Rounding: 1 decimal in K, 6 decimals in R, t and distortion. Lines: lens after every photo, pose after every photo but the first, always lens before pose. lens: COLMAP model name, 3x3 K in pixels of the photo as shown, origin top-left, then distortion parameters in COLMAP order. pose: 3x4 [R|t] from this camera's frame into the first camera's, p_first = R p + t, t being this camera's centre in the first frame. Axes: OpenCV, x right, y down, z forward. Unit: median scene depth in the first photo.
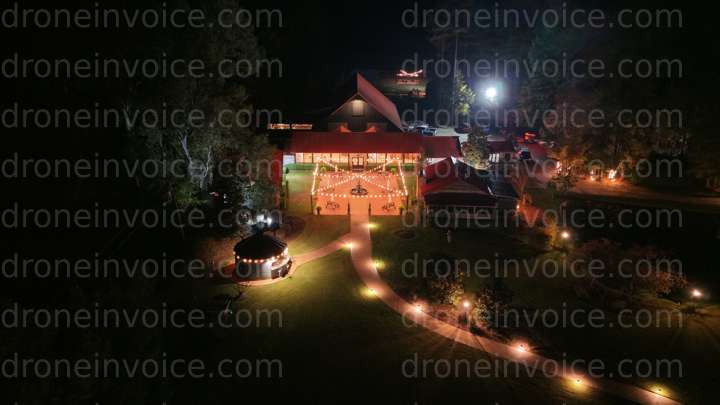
lens RADIAL K [[511.3, 0, 360.0], [0, 511.3, 202.5], [0, 0, 1]] dist [0.057882, -0.079776]
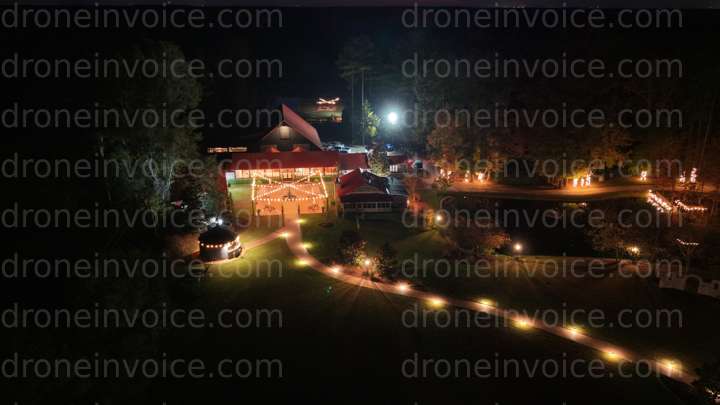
lens RADIAL K [[511.3, 0, 360.0], [0, 511.3, 202.5], [0, 0, 1]] dist [0.057882, -0.079776]
pose [[0.989011, -0.048511, 0.139658, -0.007100], [0.054616, 0.997697, -0.040220, 0.052346], [-0.137386, 0.047406, 0.989383, -0.288676]]
